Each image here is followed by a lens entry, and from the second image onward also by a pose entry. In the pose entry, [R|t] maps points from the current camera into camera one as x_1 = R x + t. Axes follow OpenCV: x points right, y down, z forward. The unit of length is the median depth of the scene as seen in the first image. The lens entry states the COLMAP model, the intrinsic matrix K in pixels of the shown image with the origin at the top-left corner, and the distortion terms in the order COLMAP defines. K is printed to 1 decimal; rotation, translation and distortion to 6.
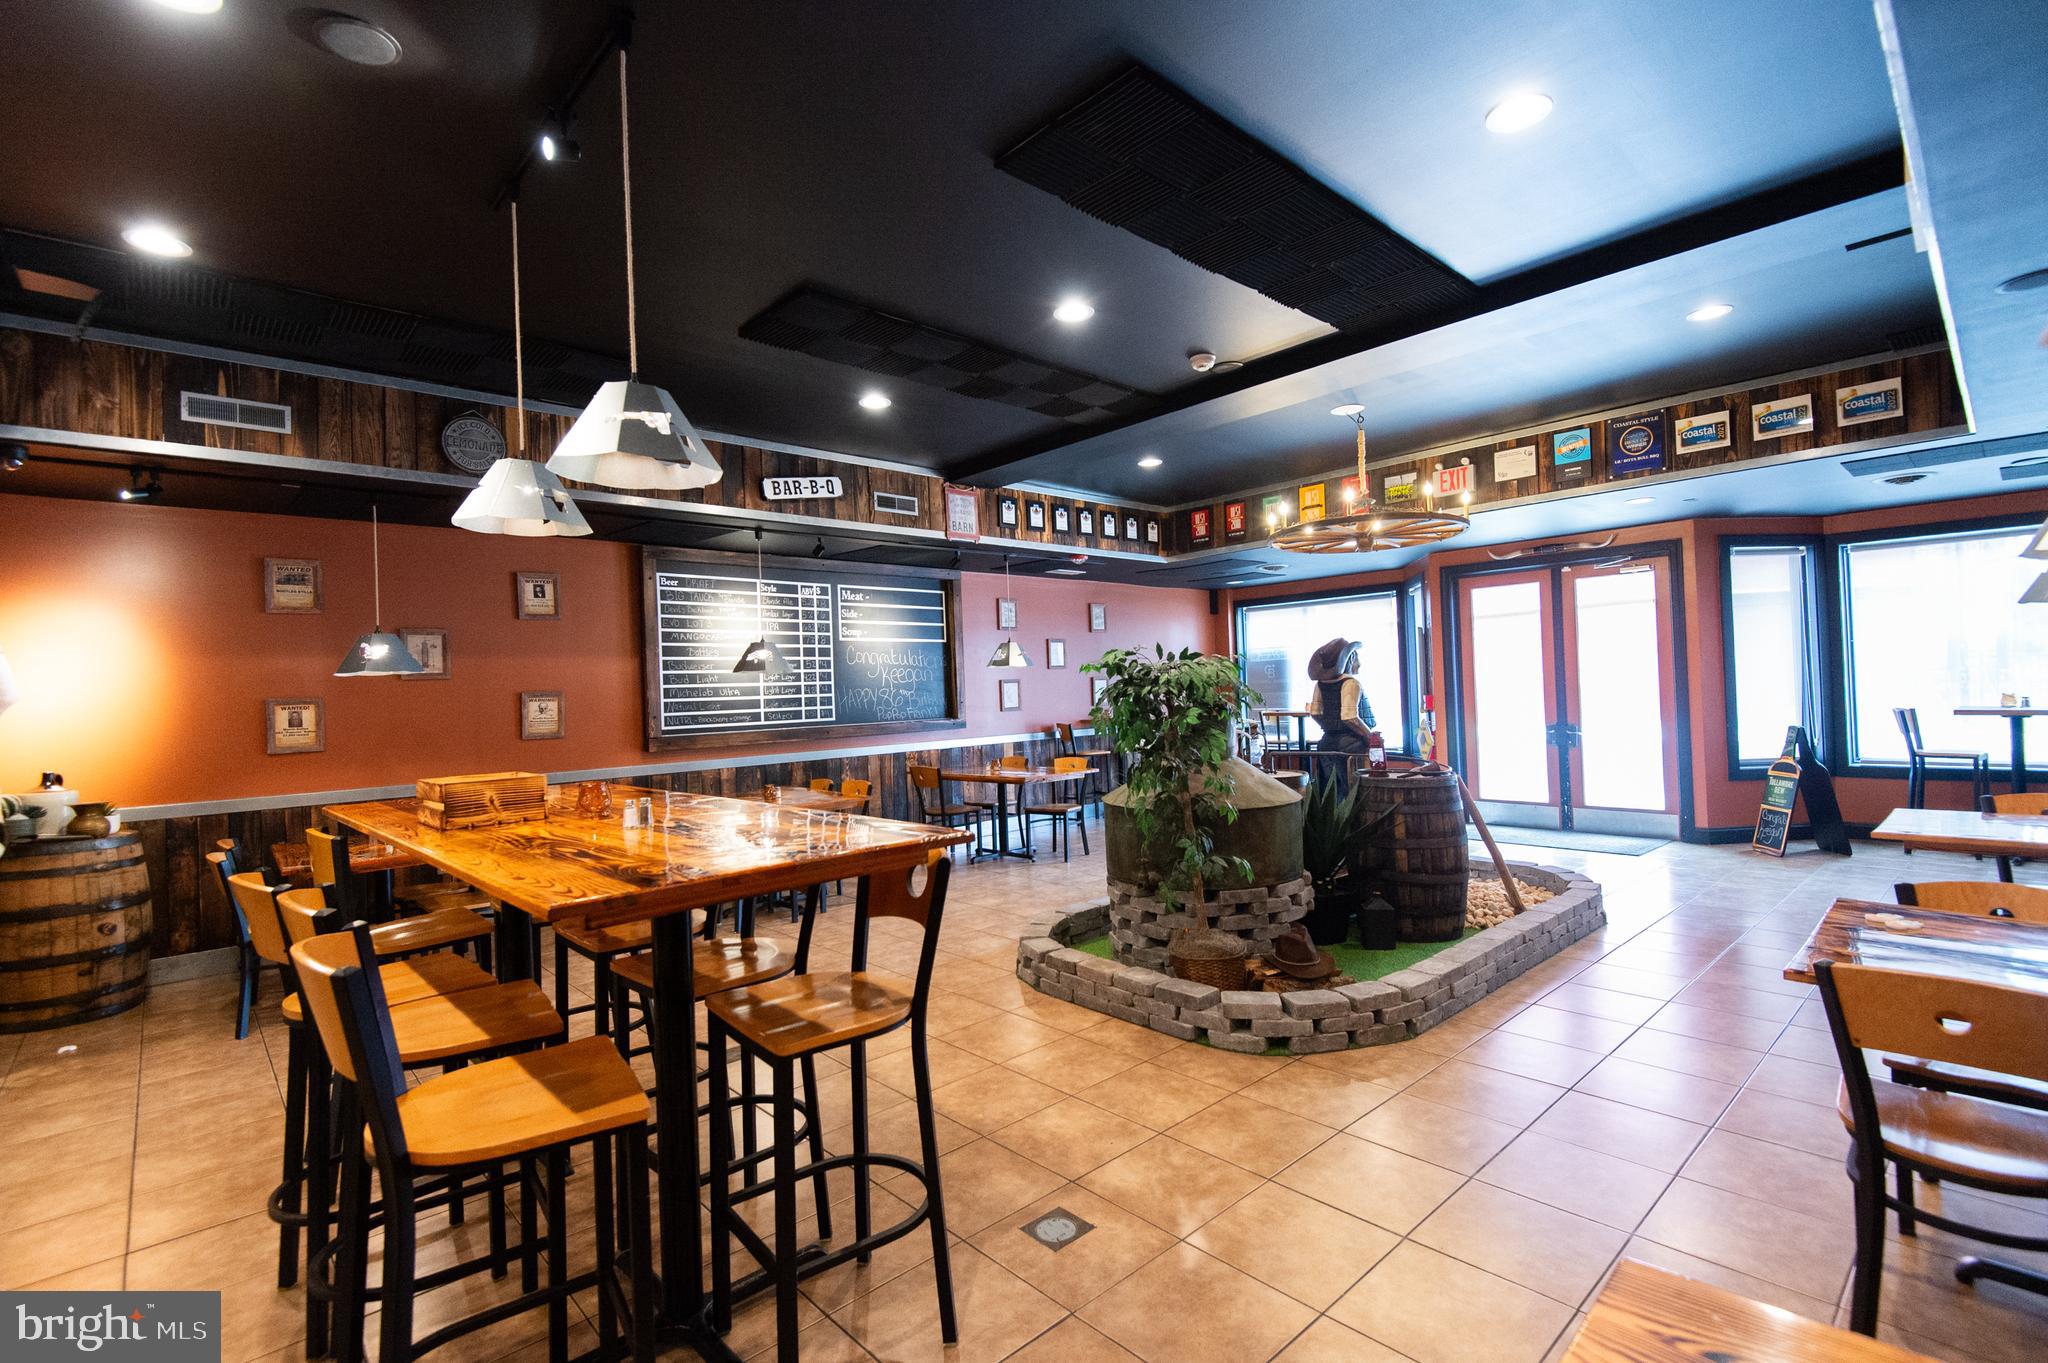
lens RADIAL K [[937.6, 0, 1017.9], [0, 937.6, 685.8], [0, 0, 1]] dist [0.033023, 0.000127]
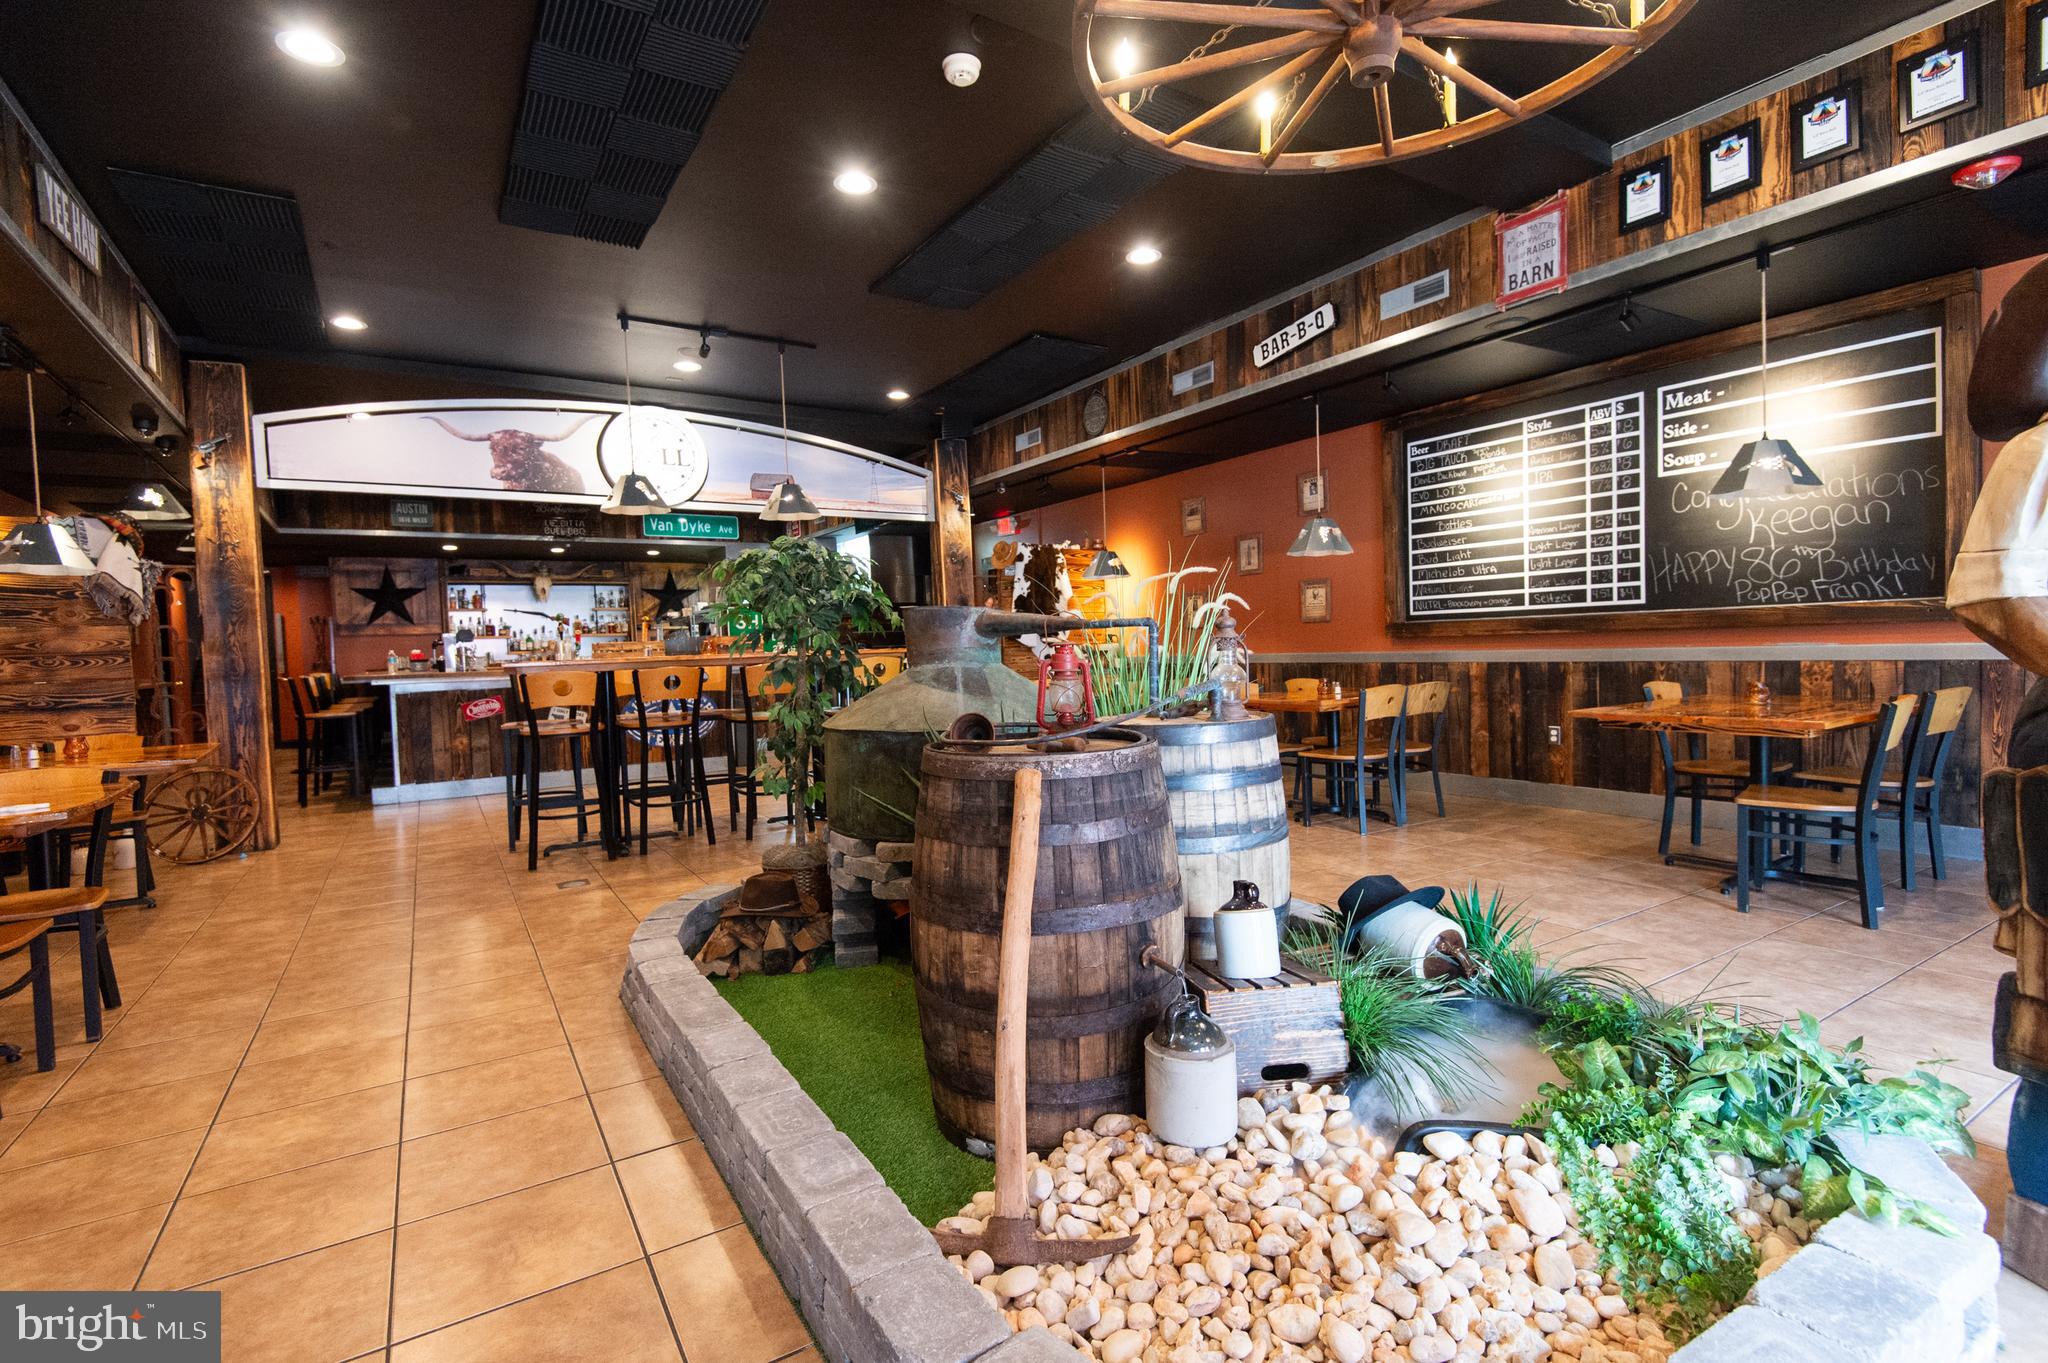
lens RADIAL K [[947.4, 0, 1031.9], [0, 947.4, 676.7], [0, 0, 1]] dist [0.040173, -0.031412]
pose [[-0.170079, 0.074181, -0.982634, 0.549324], [0.044637, 0.996719, 0.067519, 0.024350], [0.984419, -0.032378, -0.172832, 0.715068]]
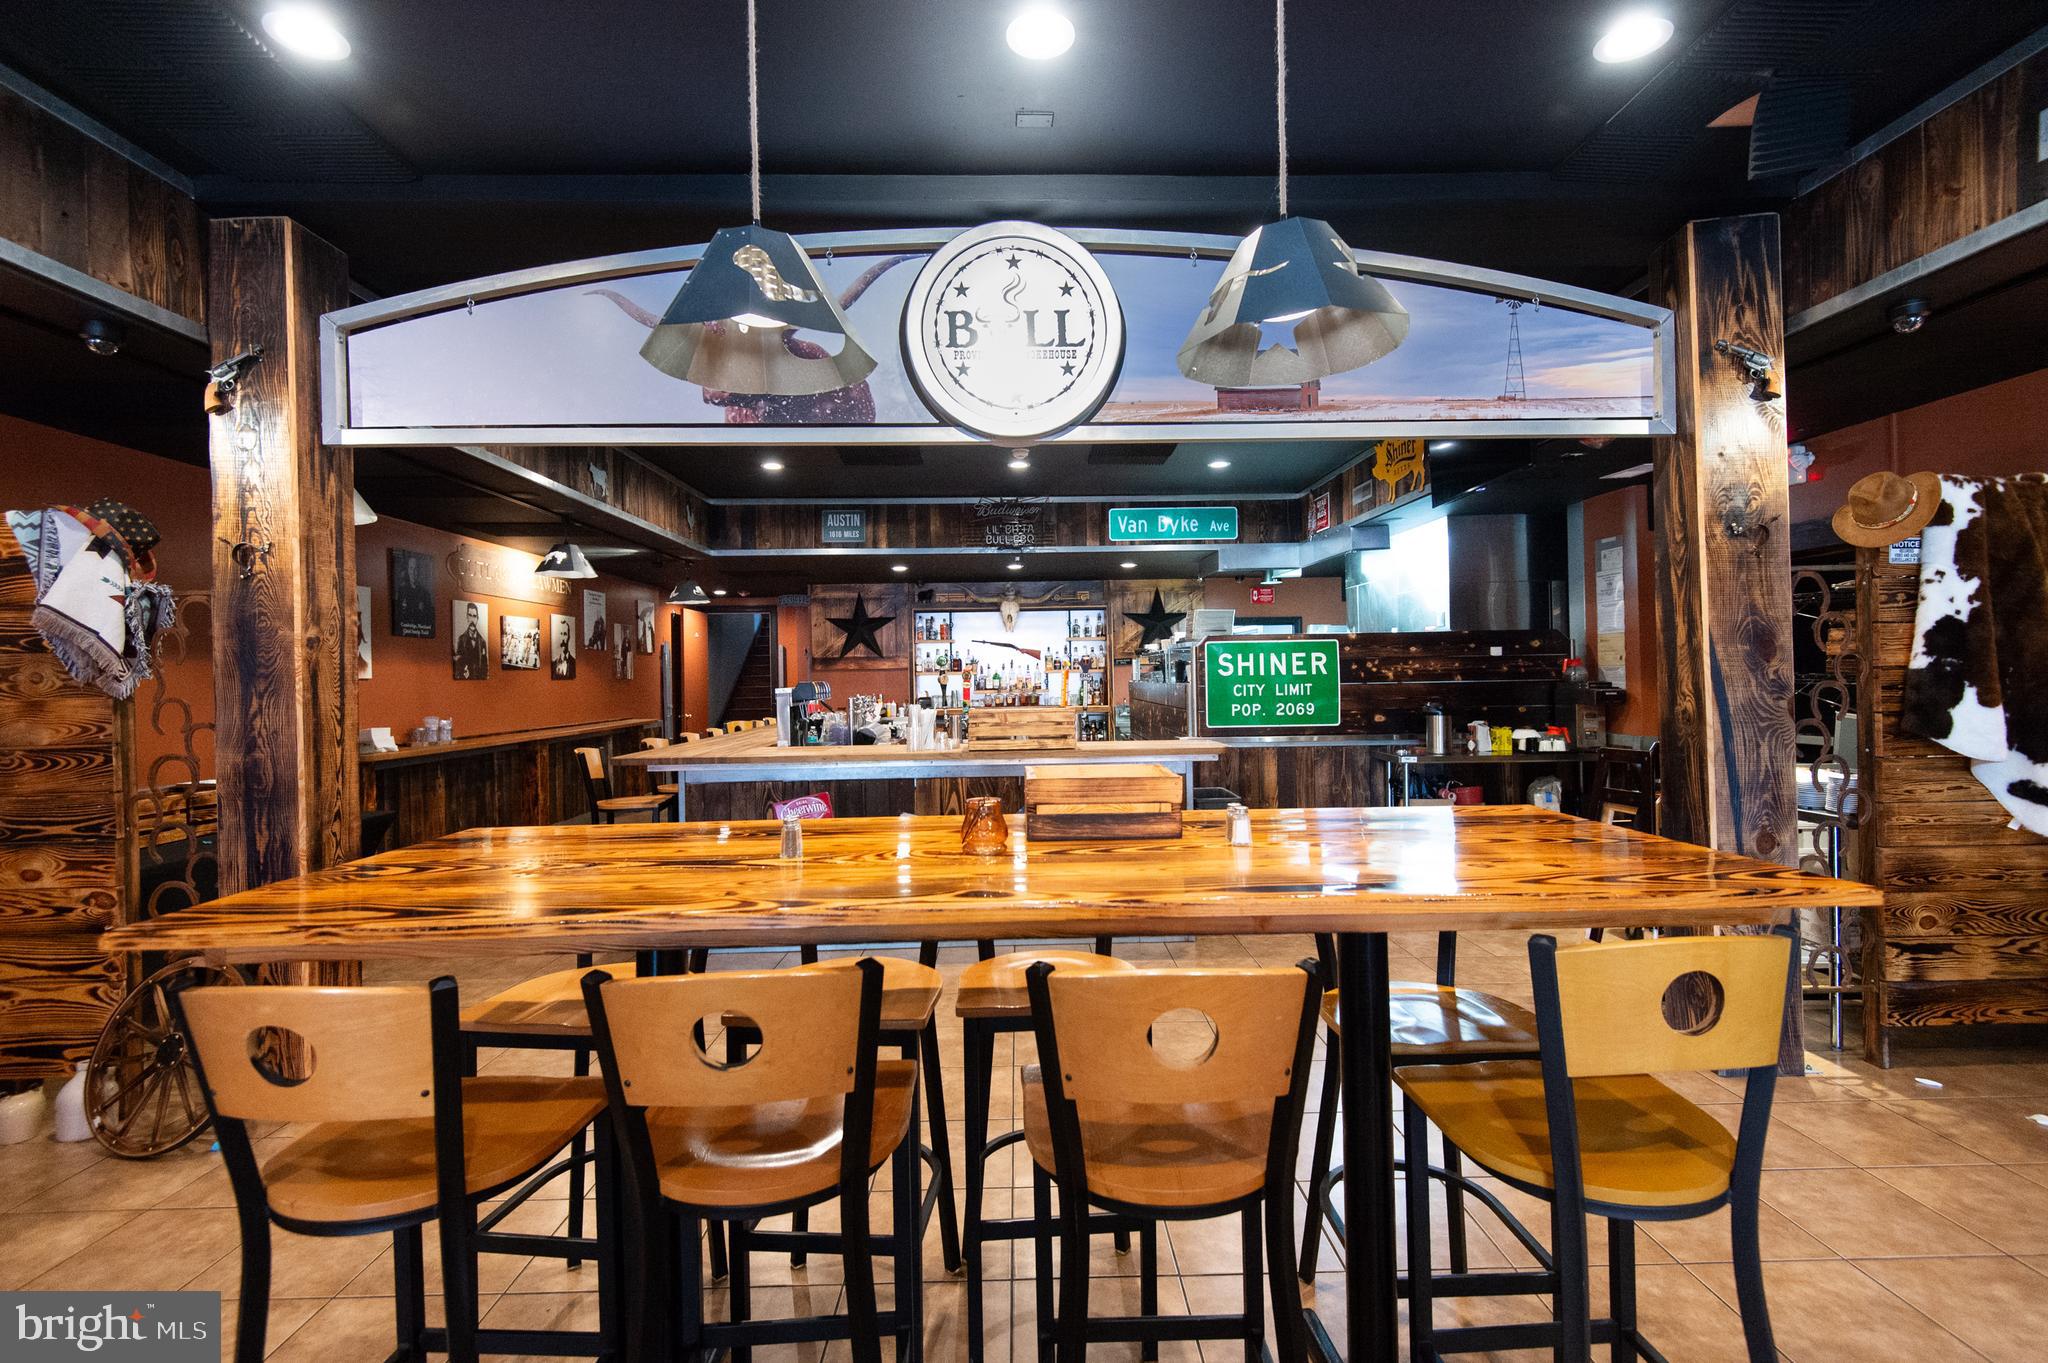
lens RADIAL K [[921.8, 0, 1030.6], [0, 921.8, 680.4], [0, 0, 1]] dist [0.042931, -0.027541]
pose [[-0.659340, 0.049270, -0.750229, 0.002830], [0.042725, 0.998693, 0.028038, 0.002439], [0.750630, -0.013567, -0.660584, 0.481785]]
